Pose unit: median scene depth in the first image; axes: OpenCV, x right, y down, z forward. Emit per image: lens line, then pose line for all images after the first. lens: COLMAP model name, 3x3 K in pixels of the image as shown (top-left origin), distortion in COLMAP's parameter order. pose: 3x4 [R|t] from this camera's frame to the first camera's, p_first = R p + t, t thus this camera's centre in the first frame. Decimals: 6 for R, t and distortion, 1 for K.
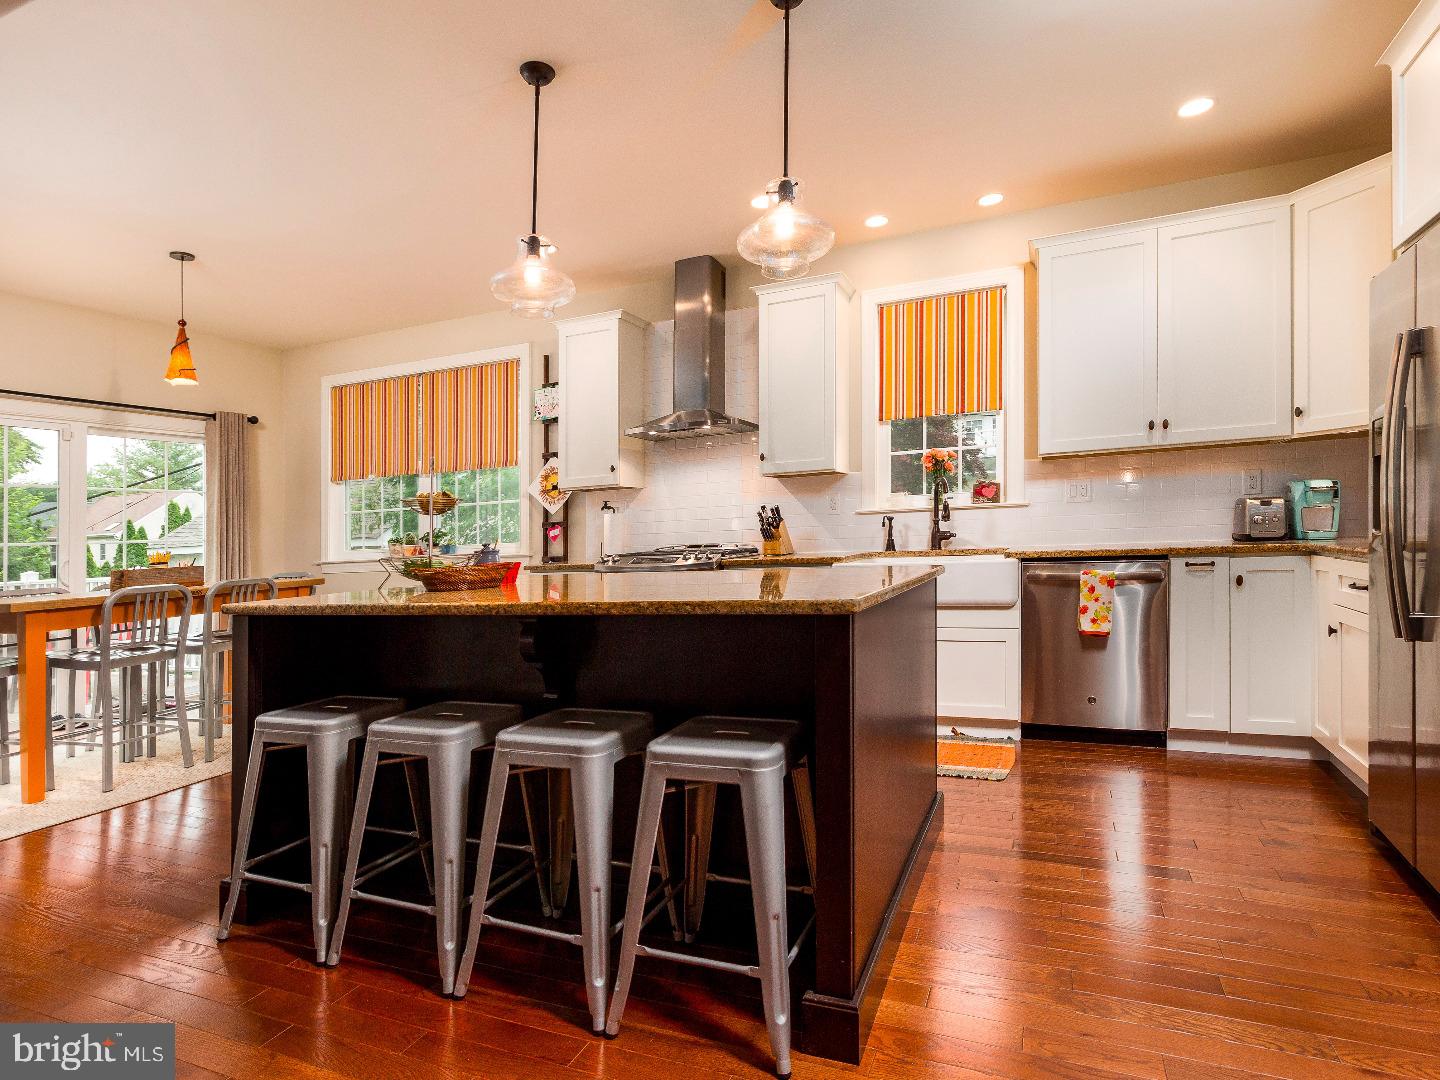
lens RADIAL K [[751.1, 0, 720.0], [0, 751.1, 540.0], [0, 0, 1]] dist [-0.002982, -0.000254]
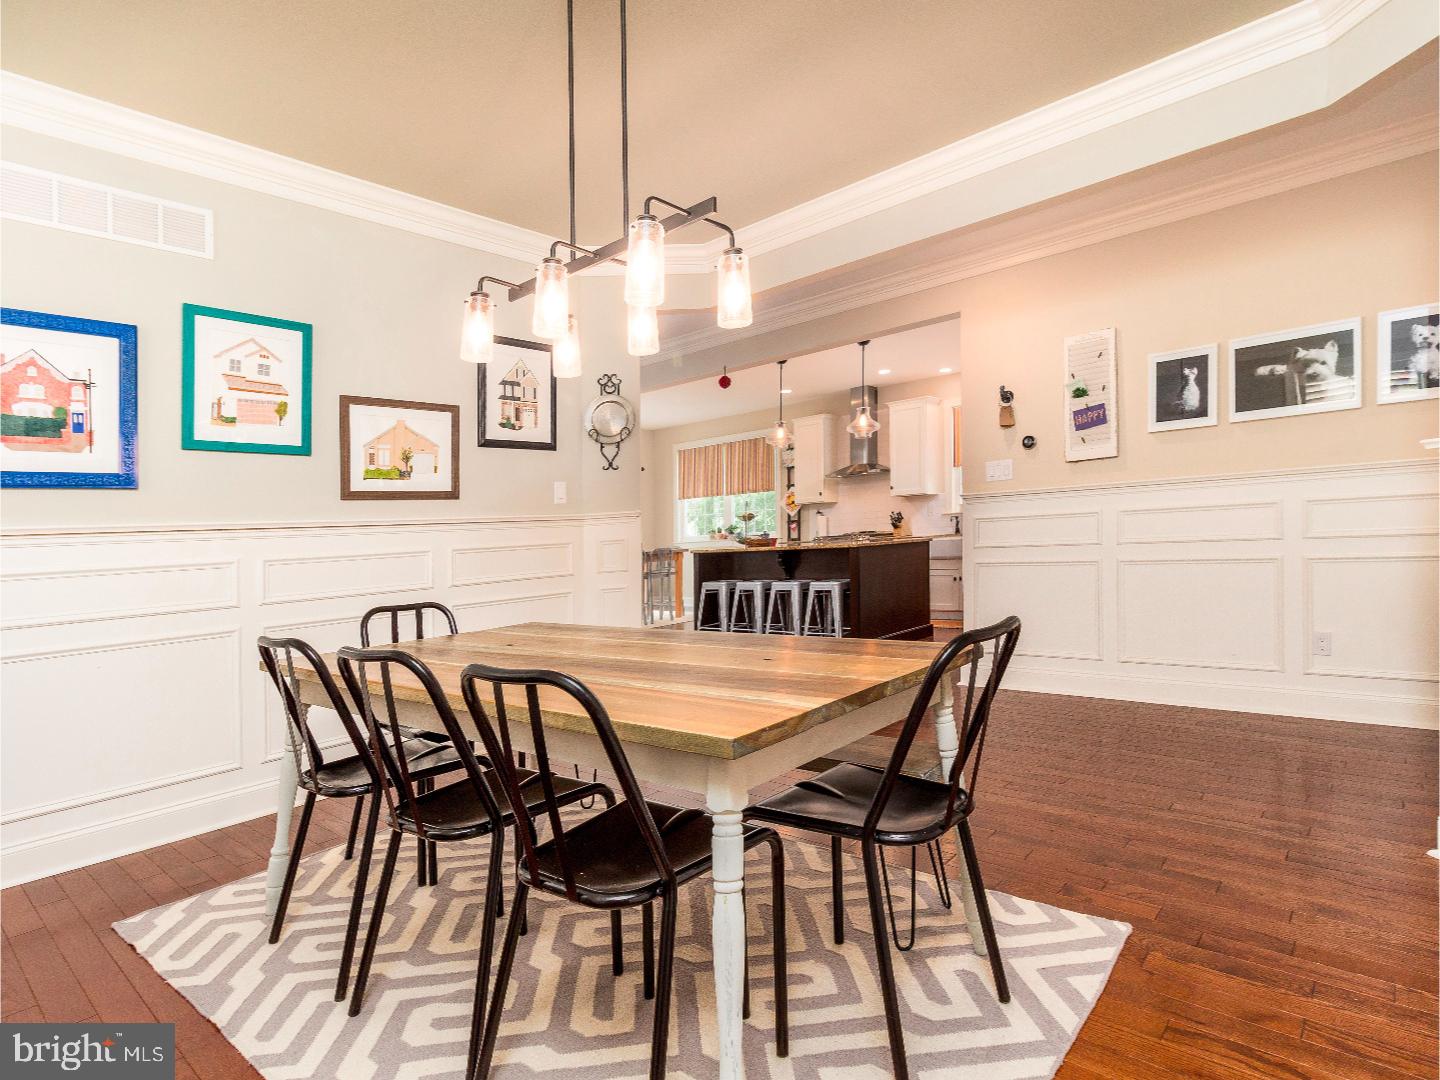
lens RADIAL K [[751.1, 0, 720.0], [0, 751.1, 540.0], [0, 0, 1]] dist [-0.002982, -0.000254]
pose [[0.944838, -0.008896, -0.327418, 0.257932], [0.014375, 0.999794, 0.014318, -0.004516], [0.327223, -0.018234, 0.944771, -0.980537]]
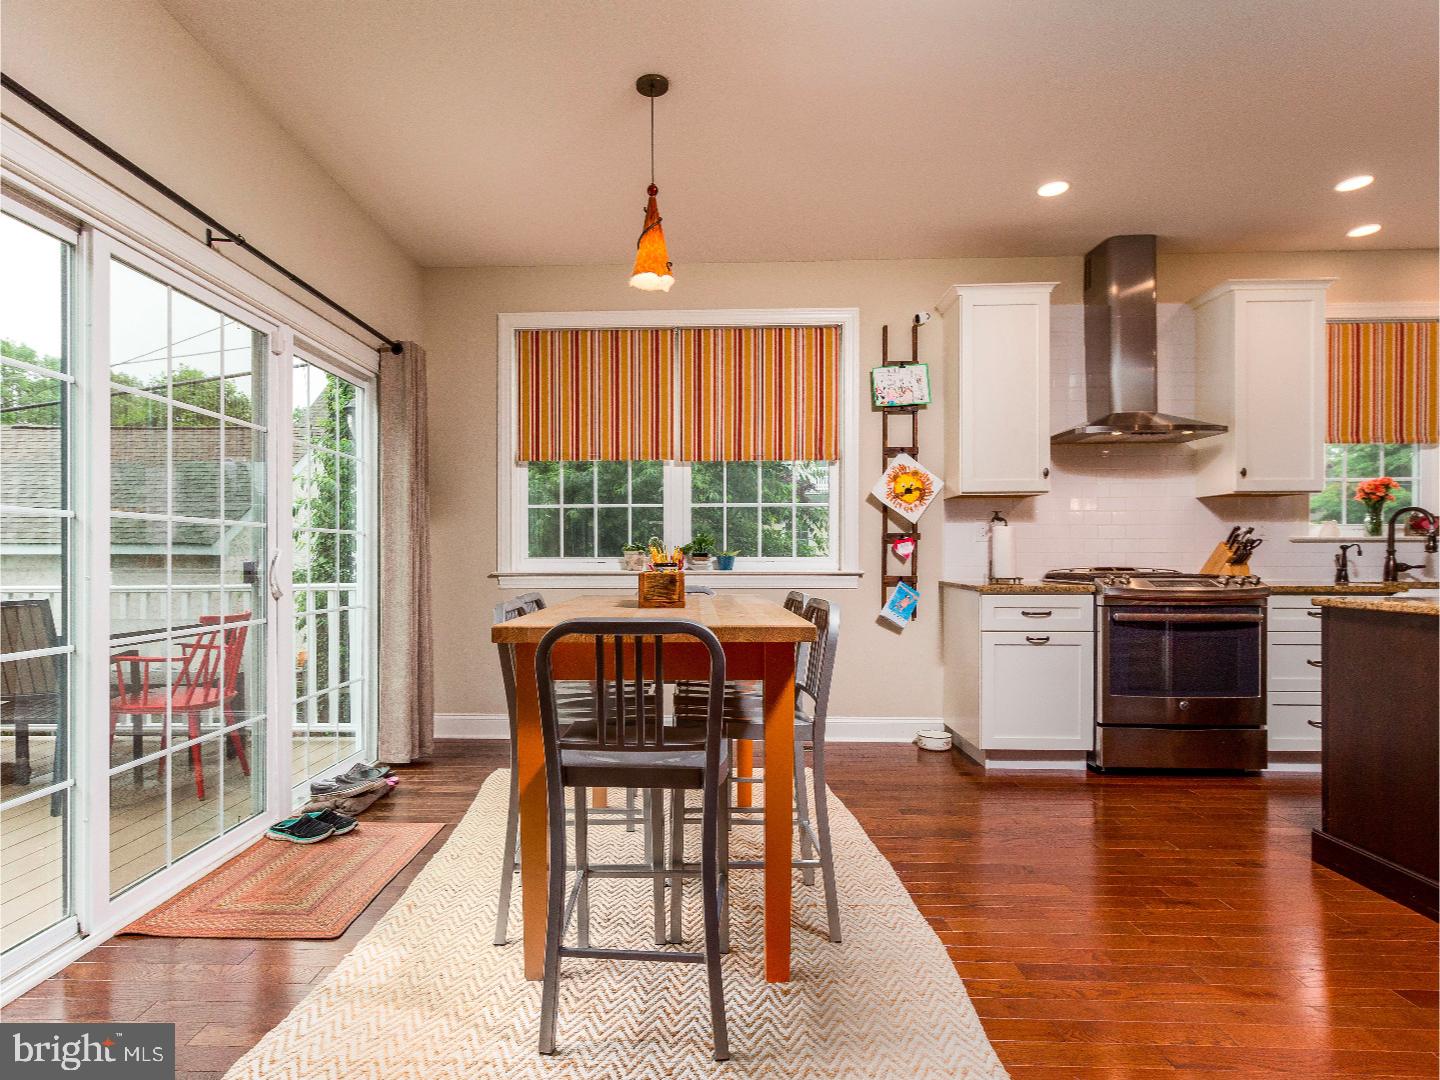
lens RADIAL K [[751.1, 0, 720.0], [0, 751.1, 540.0], [0, 0, 1]] dist [-0.002982, -0.000254]
pose [[0.938807, 0.040815, 0.342017, -0.747315], [-0.032690, 0.999030, -0.029489, 0.013743], [-0.342889, 0.016504, 0.939231, 0.348056]]
